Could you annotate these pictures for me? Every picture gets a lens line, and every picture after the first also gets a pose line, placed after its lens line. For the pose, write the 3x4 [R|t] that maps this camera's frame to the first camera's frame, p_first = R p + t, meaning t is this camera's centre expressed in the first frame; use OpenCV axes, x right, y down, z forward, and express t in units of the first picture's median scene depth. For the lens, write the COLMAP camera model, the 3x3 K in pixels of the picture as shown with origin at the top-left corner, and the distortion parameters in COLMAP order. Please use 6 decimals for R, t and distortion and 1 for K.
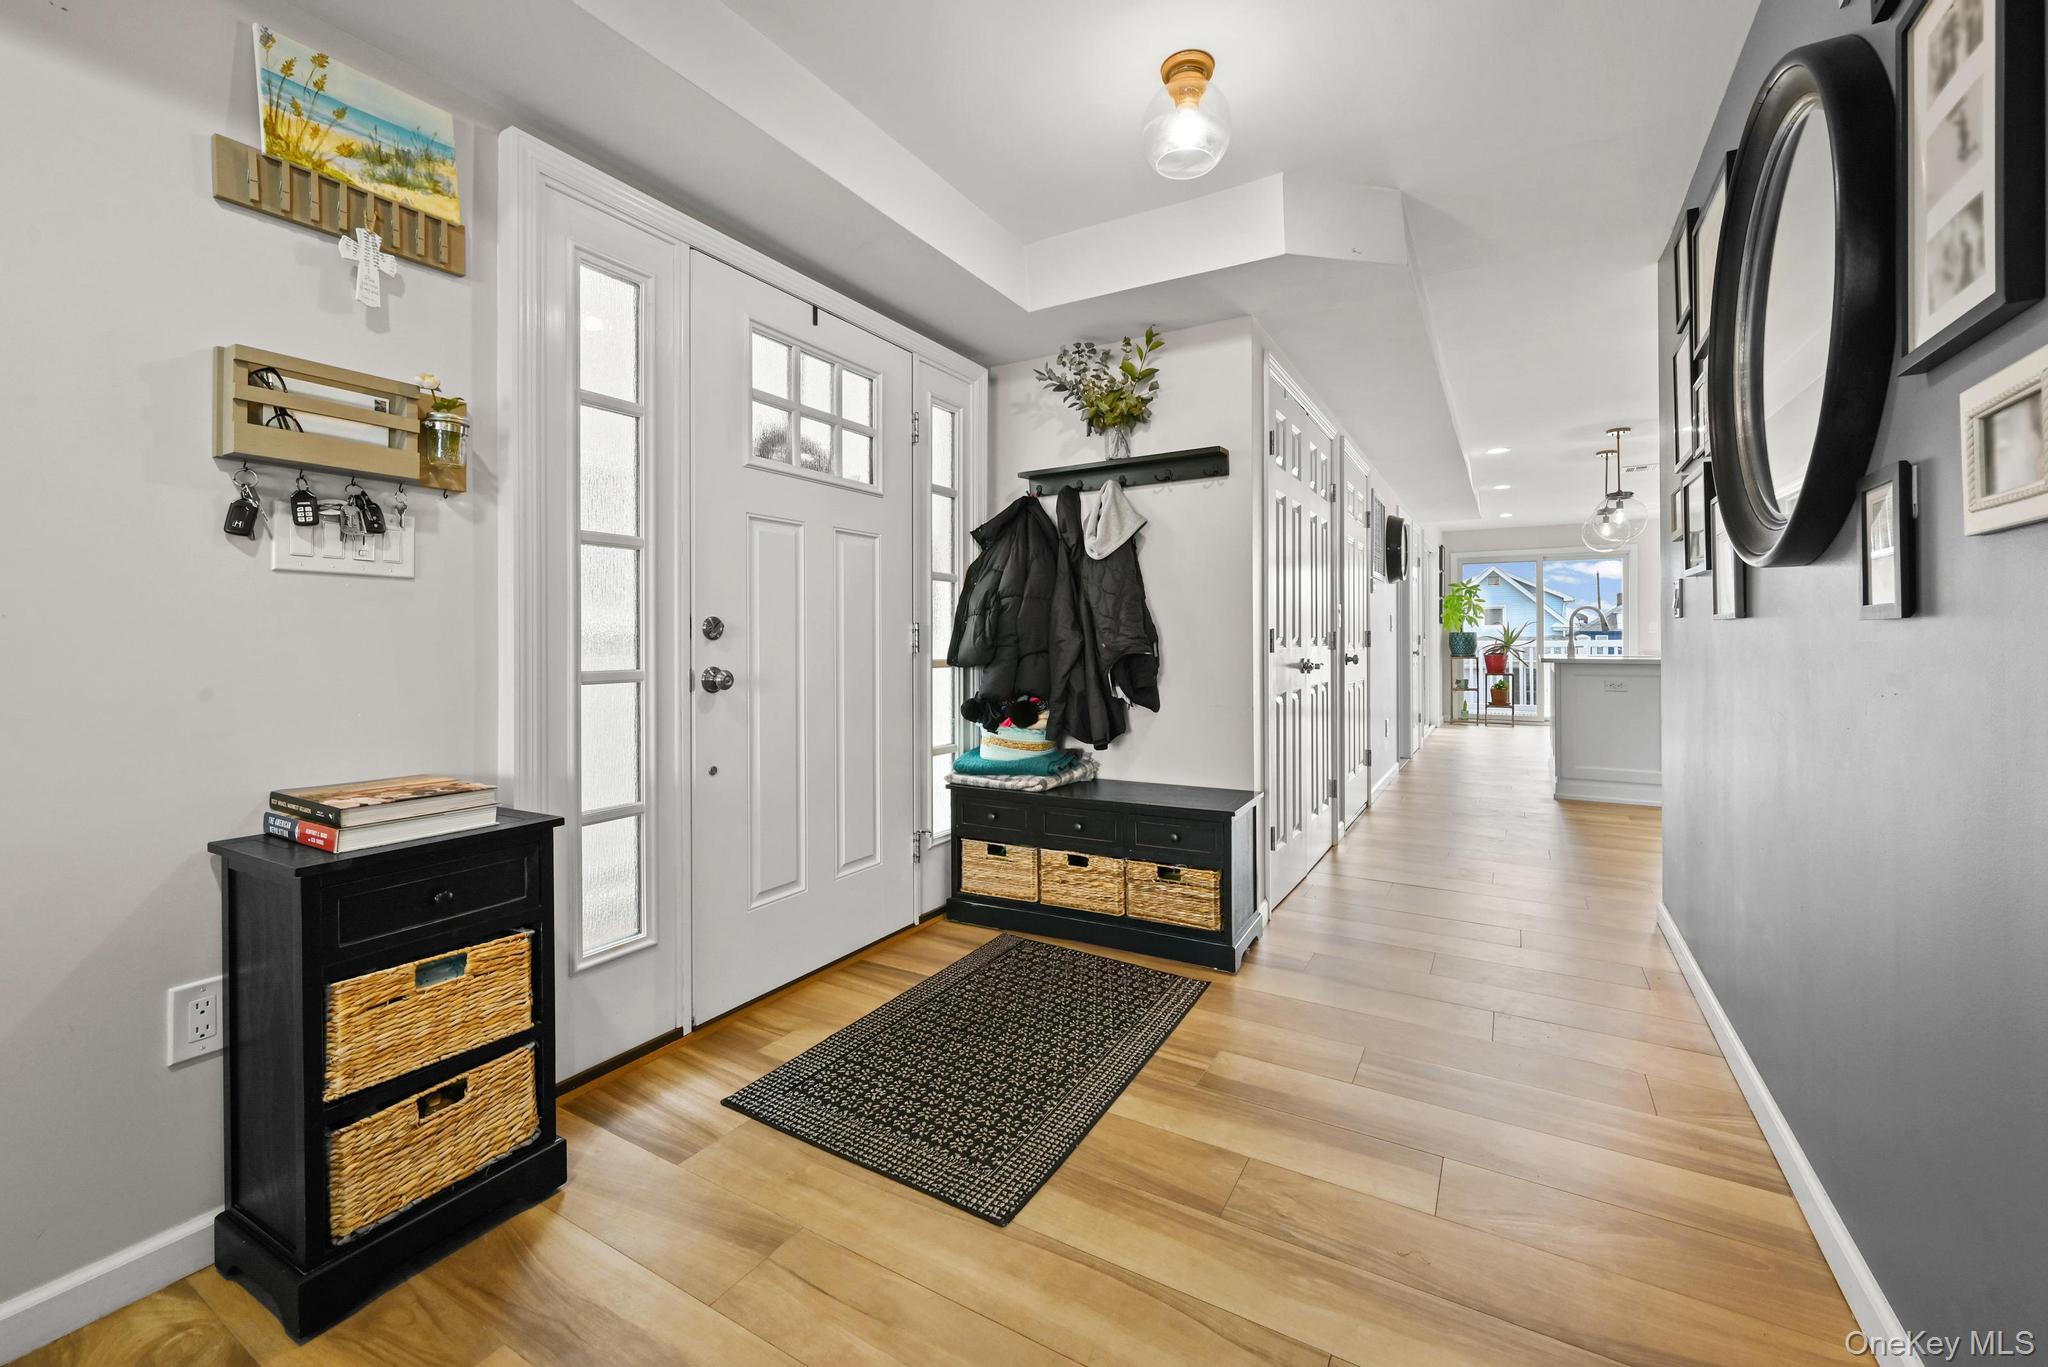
lens RADIAL K [[830.7, 0, 1024.0], [0, 830.7, 640.4], [0, 0, 1]] dist [0.000202, 0.000025]
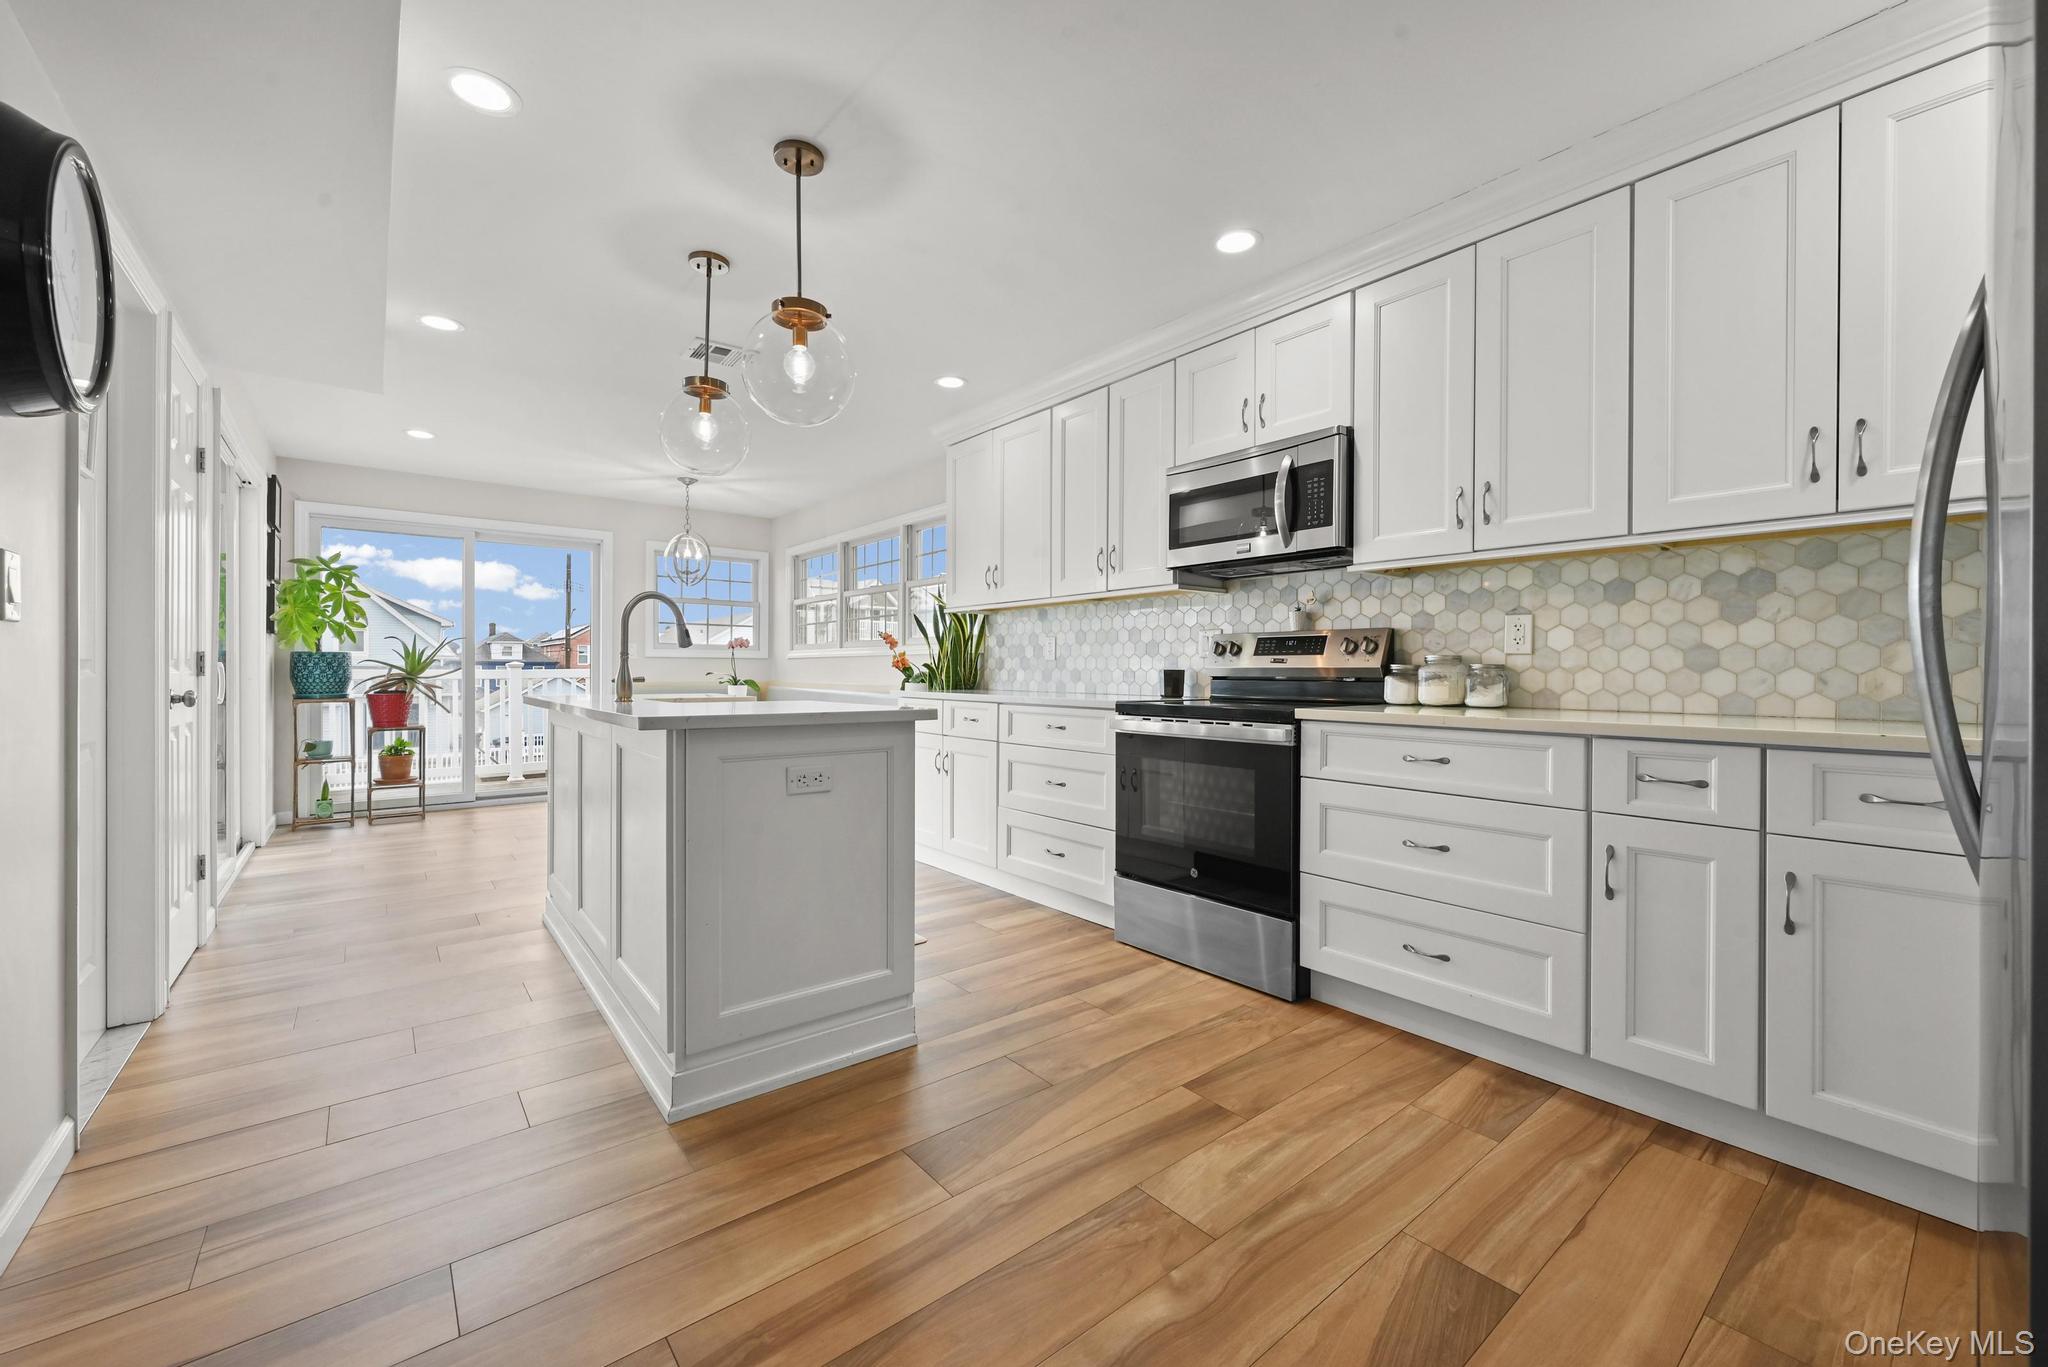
lens RADIAL K [[820.5, 0, 1033.6], [0, 820.5, 663.1], [0, 0, 1]] dist [-0.001256, -0.000134]
pose [[0.344142, 0.009104, 0.938874, 0.197698], [-0.001502, 0.999957, -0.009145, 0.001068], [-0.938917, 0.001737, 0.344141, 0.401010]]
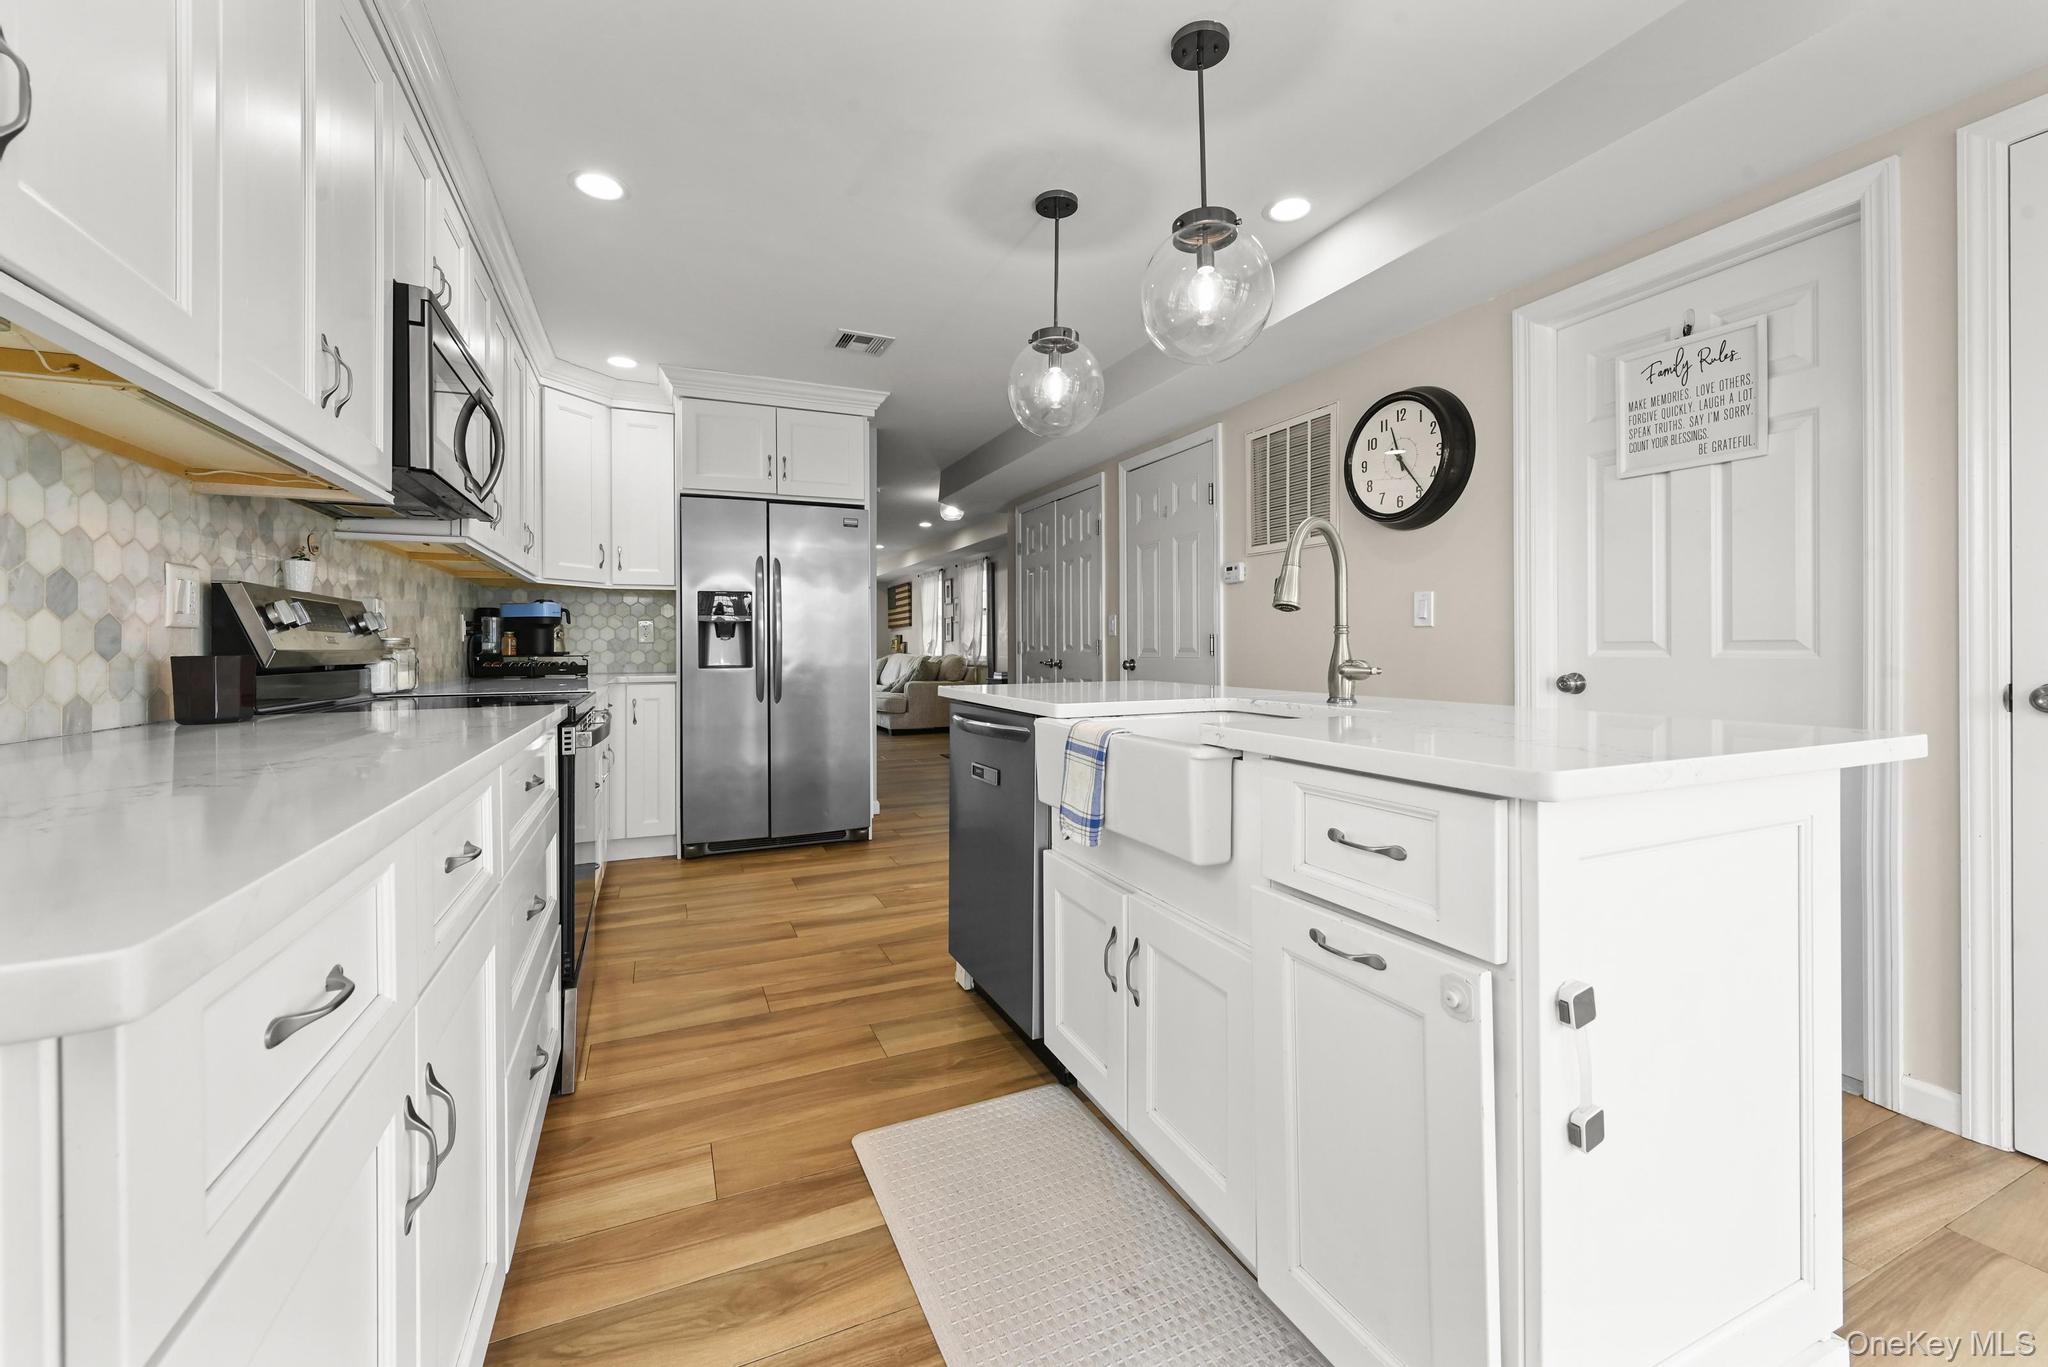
lens RADIAL K [[817.3, 0, 1030.1], [0, 817.3, 638.8], [0, 0, 1]] dist [-0.001480, -0.000023]
pose [[-0.577924, -0.005358, -0.816073, 0.594313], [0.003227, 0.999956, -0.008850, -0.000678], [0.816084, -0.007748, -0.577881, 0.675914]]
